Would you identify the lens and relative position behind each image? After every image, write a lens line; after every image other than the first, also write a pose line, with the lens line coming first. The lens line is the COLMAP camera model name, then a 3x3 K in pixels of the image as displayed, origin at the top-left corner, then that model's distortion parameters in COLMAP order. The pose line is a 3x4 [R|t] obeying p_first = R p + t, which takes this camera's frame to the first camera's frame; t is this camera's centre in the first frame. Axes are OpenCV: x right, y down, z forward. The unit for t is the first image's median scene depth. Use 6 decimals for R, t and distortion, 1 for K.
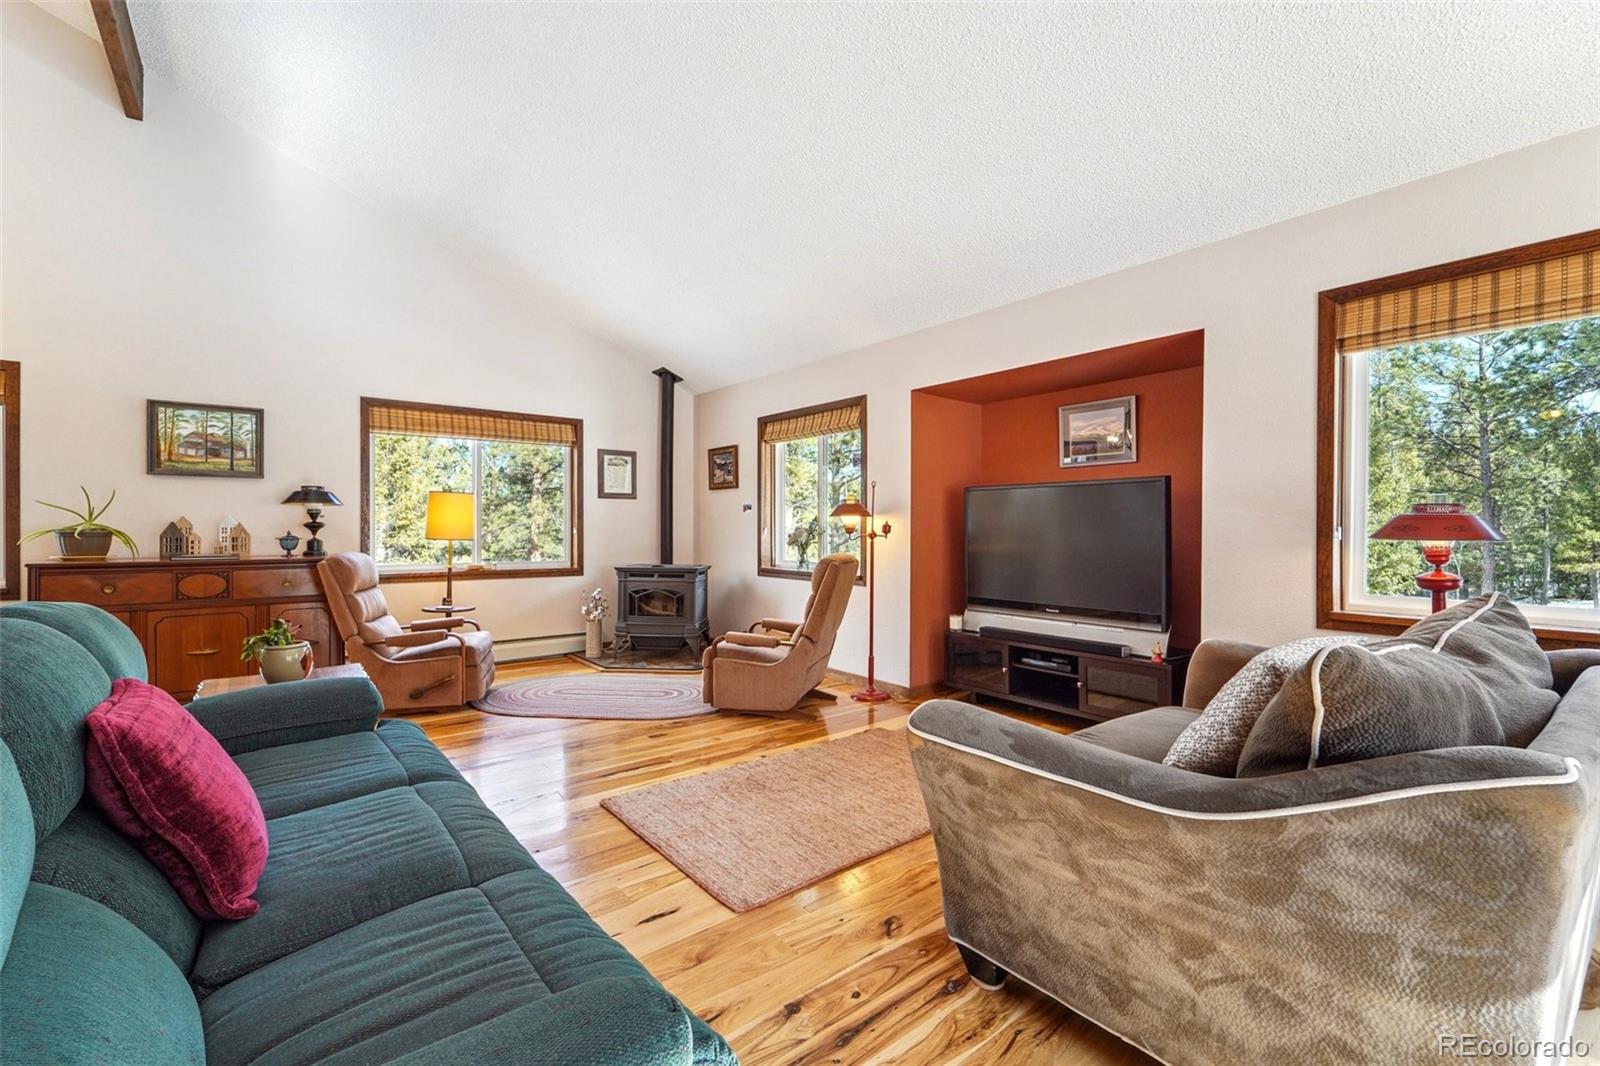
lens RADIAL K [[685.1, 0, 803.7], [0, 685.1, 538.0], [0, 0, 1]] dist [-0.008509, 0.000212]
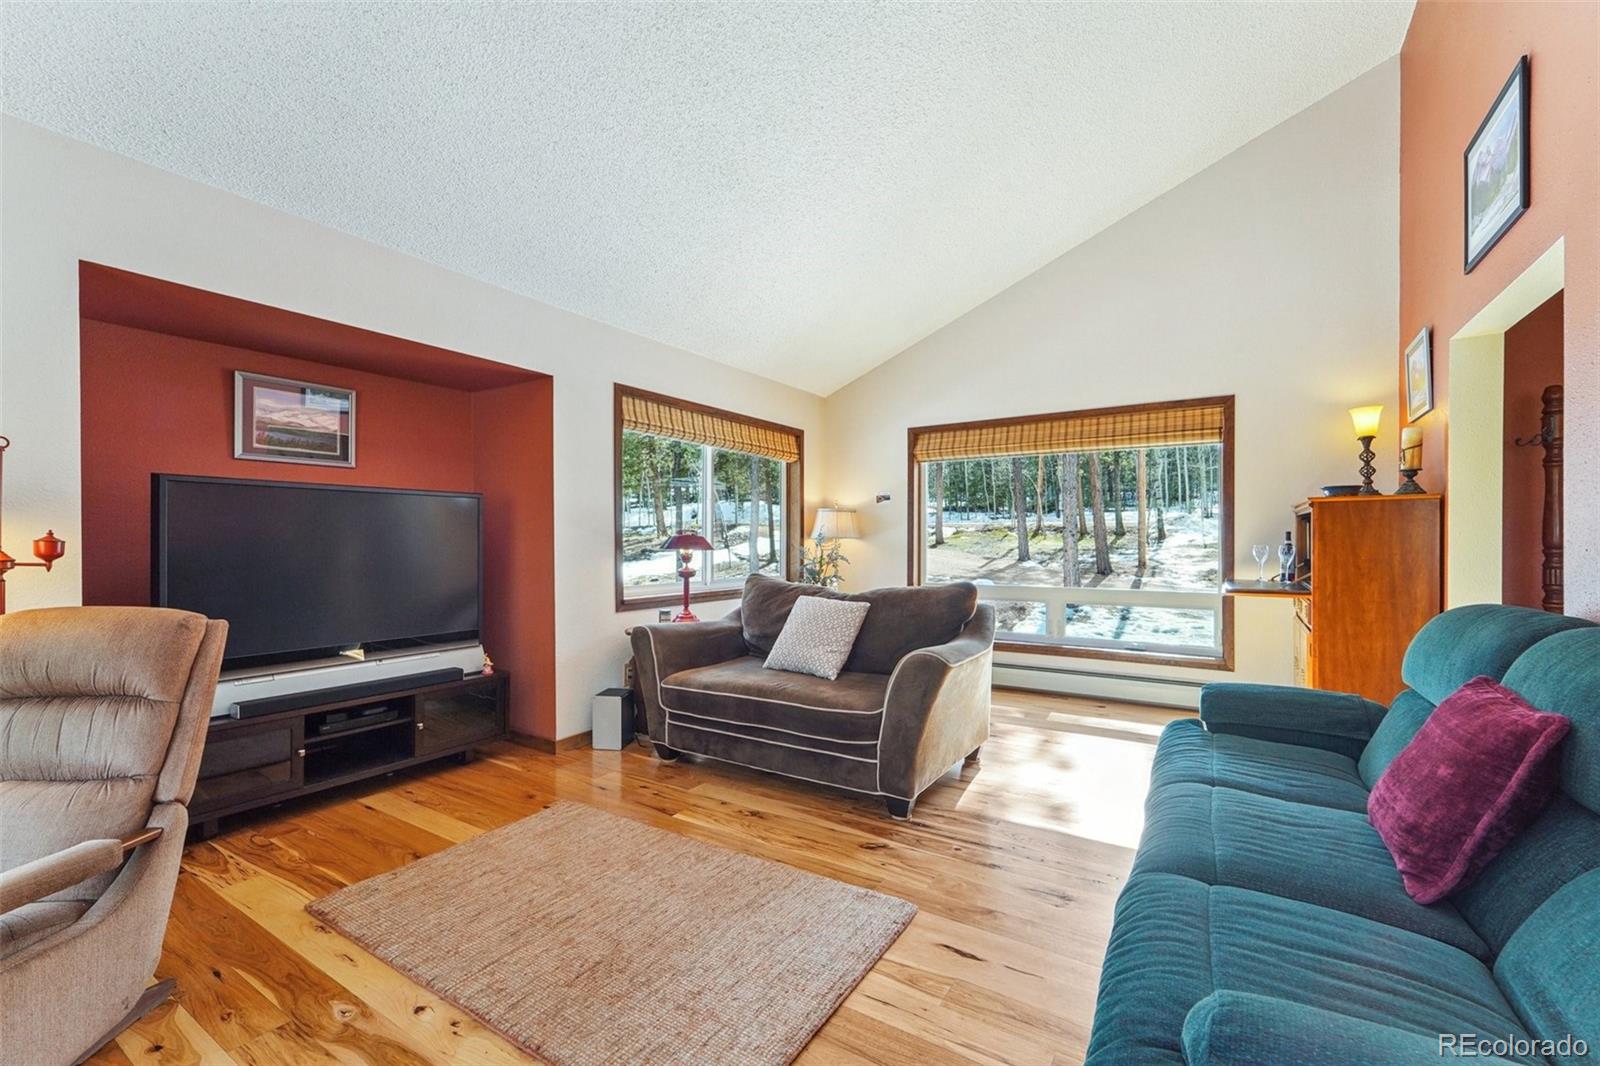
lens RADIAL K [[685.1, 0, 803.7], [0, 685.1, 538.0], [0, 0, 1]] dist [-0.008509, 0.000212]
pose [[-0.339682, 0.006683, 0.940517, -0.762892], [0.017084, 0.999854, -0.000935, -0.017448], [-0.940385, 0.015751, -0.339747, 1.120403]]
